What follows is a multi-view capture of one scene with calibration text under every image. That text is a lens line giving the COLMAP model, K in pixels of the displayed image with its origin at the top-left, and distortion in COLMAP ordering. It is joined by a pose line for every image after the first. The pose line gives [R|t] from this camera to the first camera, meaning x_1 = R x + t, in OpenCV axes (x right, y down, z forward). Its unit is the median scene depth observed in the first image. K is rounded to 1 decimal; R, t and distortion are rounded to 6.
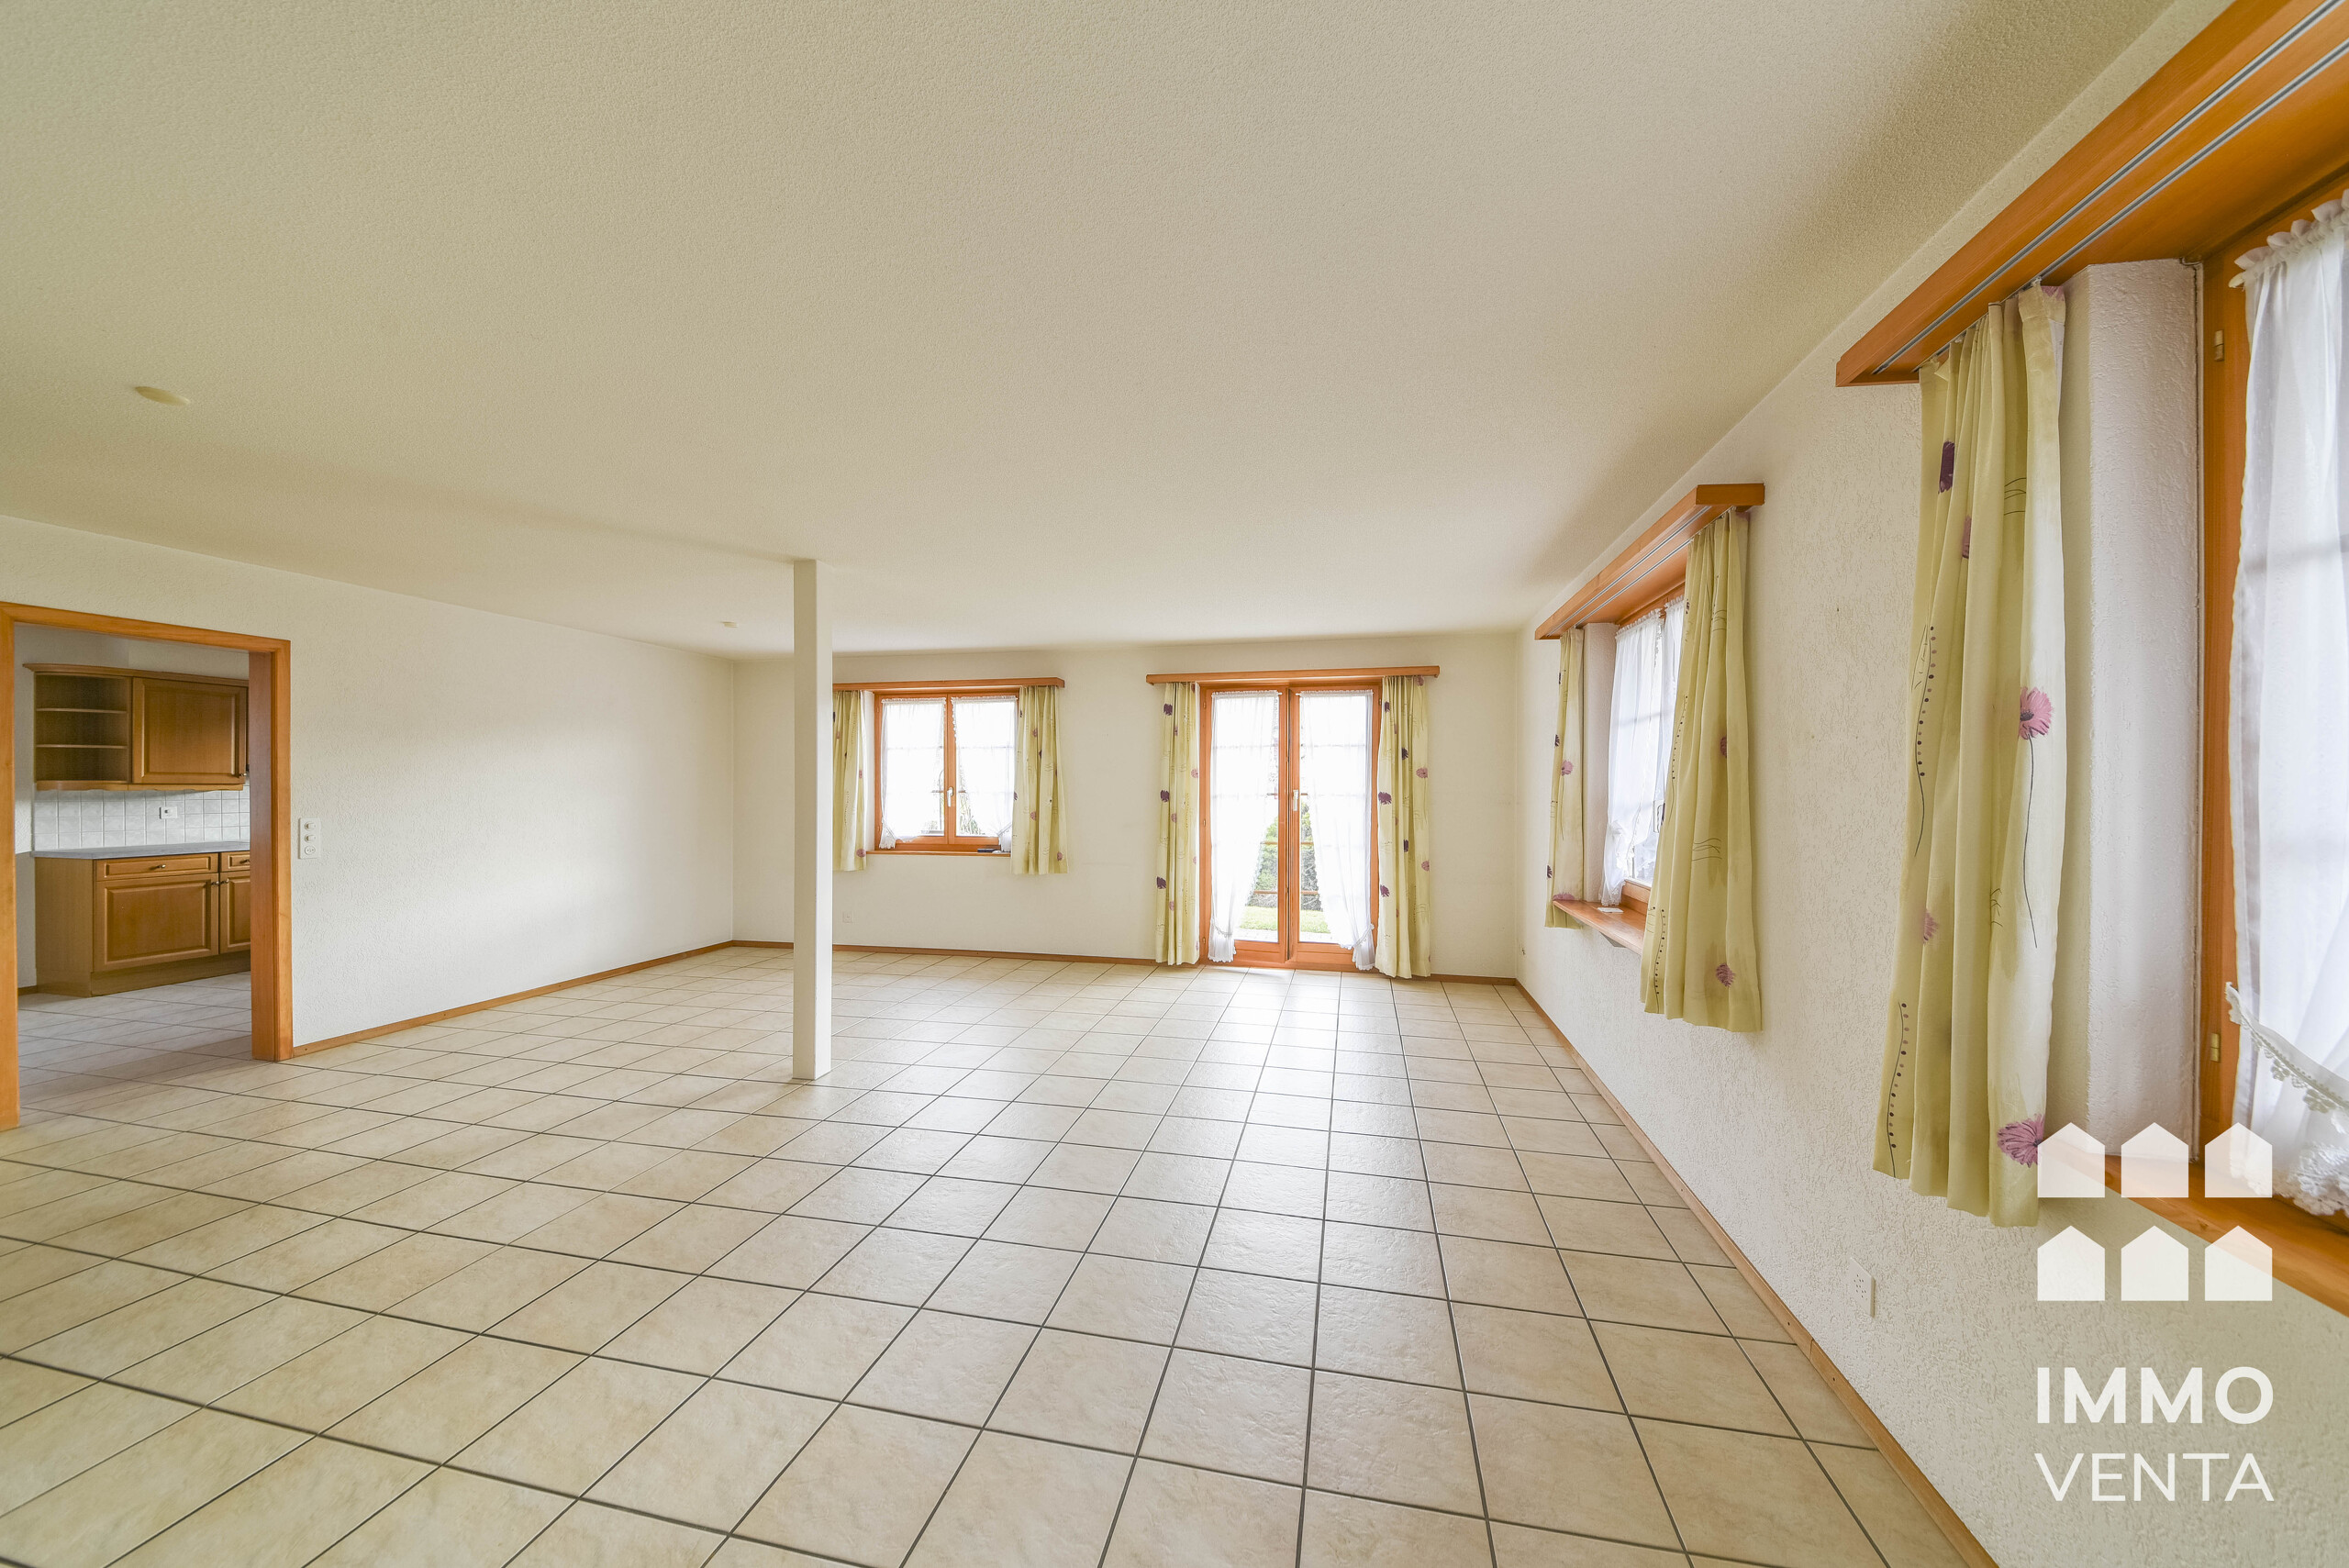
lens RADIAL K [[817.8, 0, 1174.5], [0, 817.8, 784.0], [0, 0, 1]] dist [-0.000717, -0.000104]
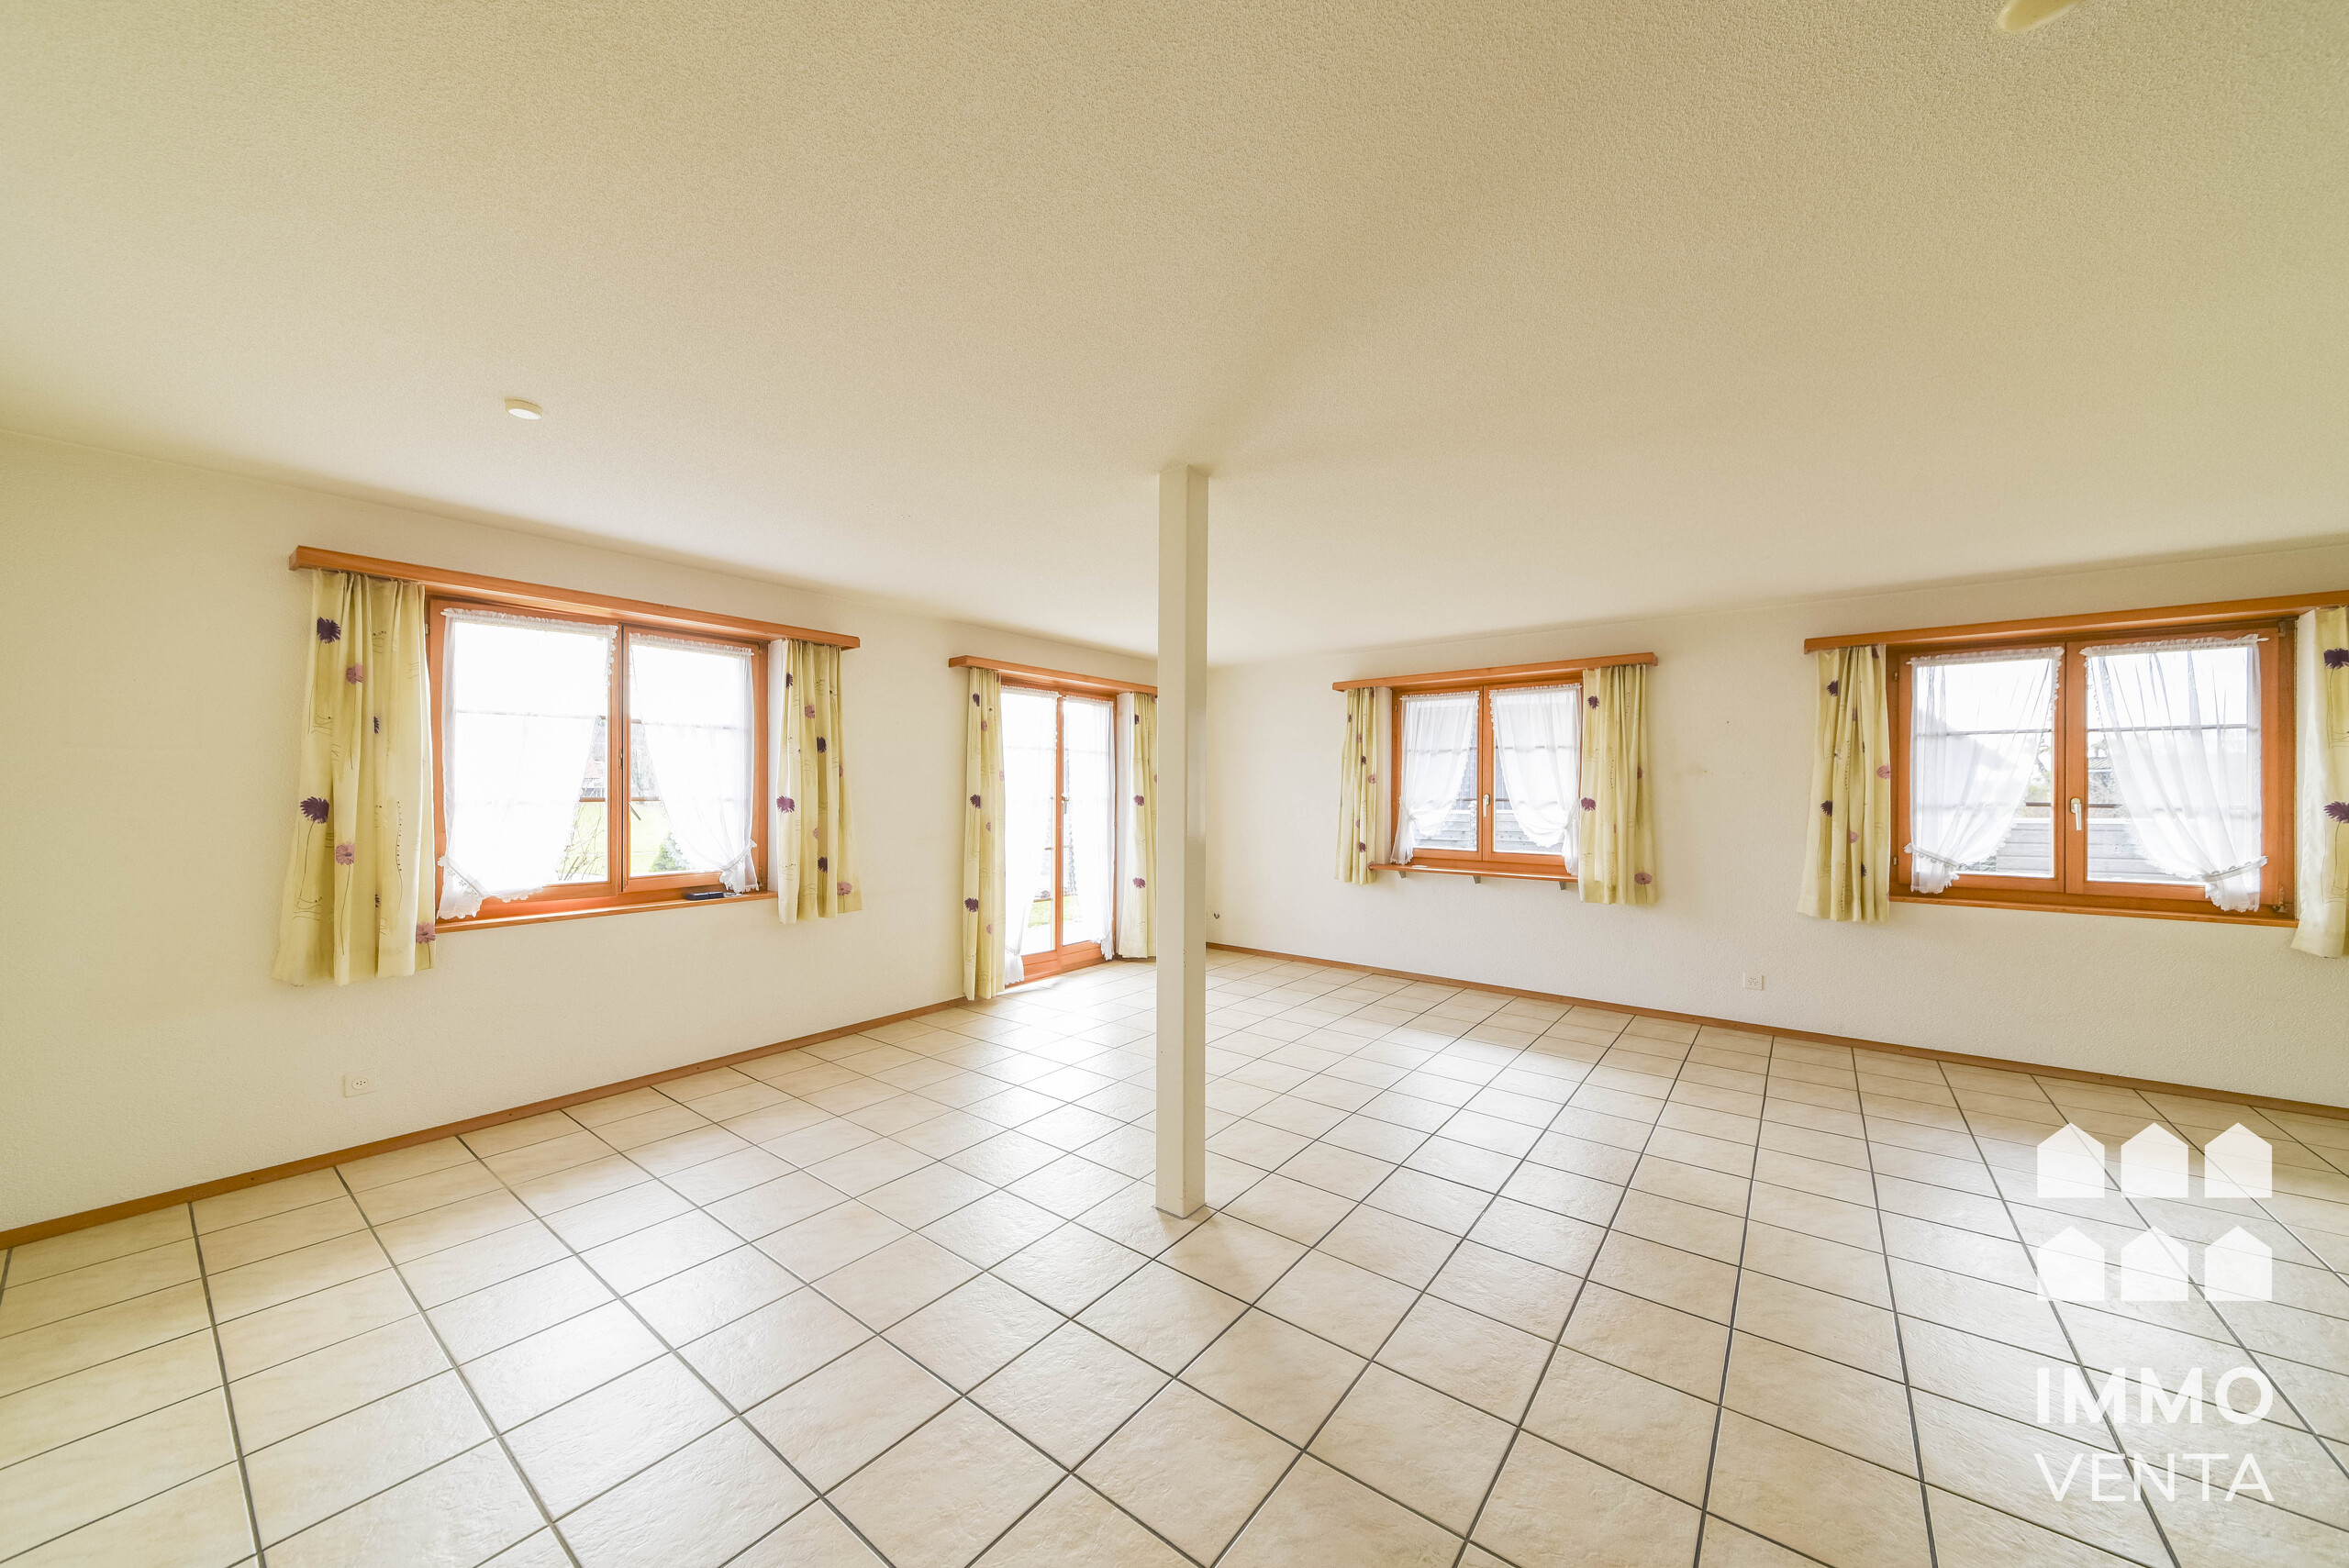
lens RADIAL K [[817.1, 0, 1180.3], [0, 817.1, 792.5], [0, 0, 1]] dist [0.023114, -0.000020]
pose [[0.425311, -0.007586, 0.905015, -0.688949], [-0.005395, 0.999926, 0.010917, -0.004409], [-0.905031, -0.009525, 0.425239, 0.449419]]
